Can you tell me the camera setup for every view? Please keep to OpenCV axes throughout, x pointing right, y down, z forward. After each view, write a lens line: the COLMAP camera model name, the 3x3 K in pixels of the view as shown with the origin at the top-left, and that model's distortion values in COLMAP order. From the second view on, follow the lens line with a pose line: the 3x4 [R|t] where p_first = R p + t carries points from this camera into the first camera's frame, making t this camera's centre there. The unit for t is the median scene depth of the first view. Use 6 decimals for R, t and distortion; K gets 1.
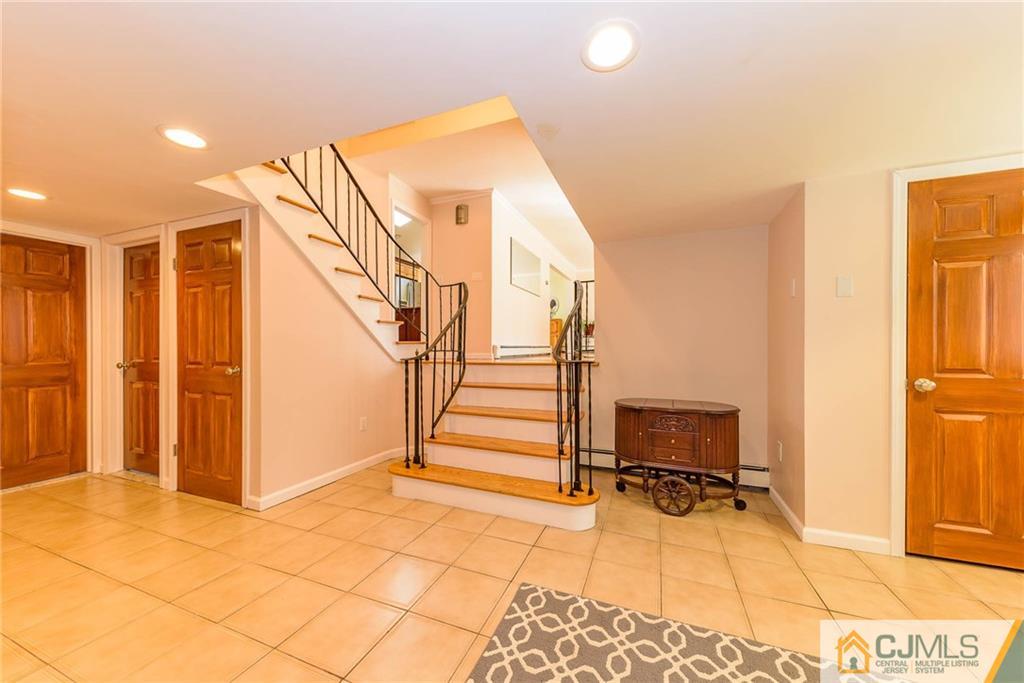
lens RADIAL K [[353.1, 0, 514.4], [0, 353.1, 347.3], [0, 0, 1]] dist [-0.000645, -0.000137]
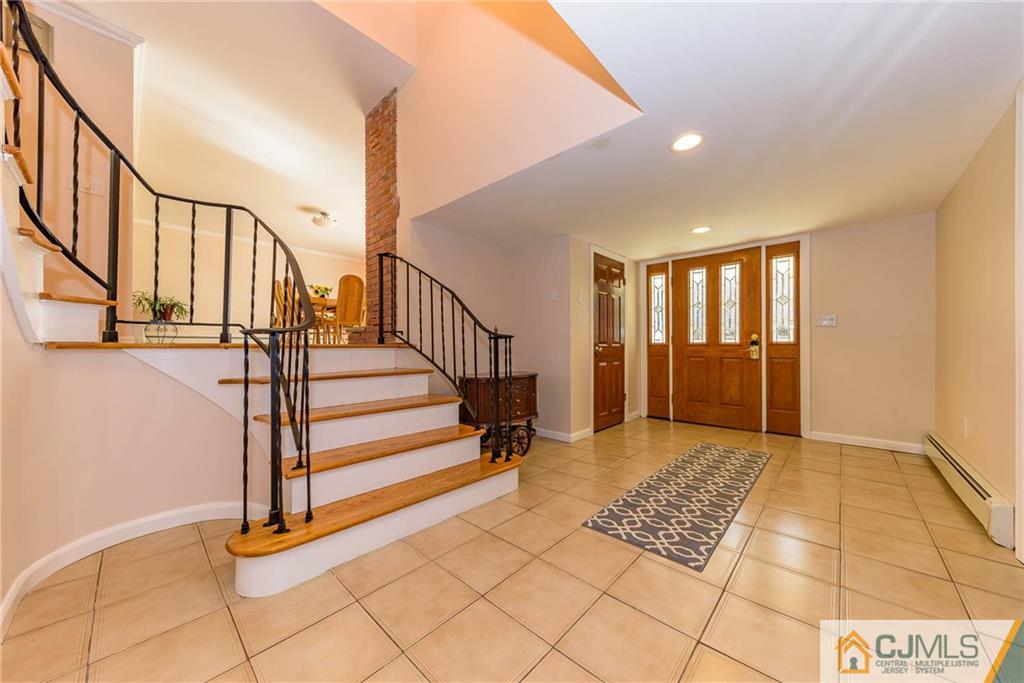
lens RADIAL K [[355.6, 0, 509.1], [0, 355.6, 344.4], [0, 0, 1]] dist [0.002936, -0.002177]
pose [[0.369188, 0.002118, 0.929352, -0.801184], [0.003191, 0.999989, -0.003546, 0.069988], [-0.929349, 0.004275, 0.369177, 0.570854]]
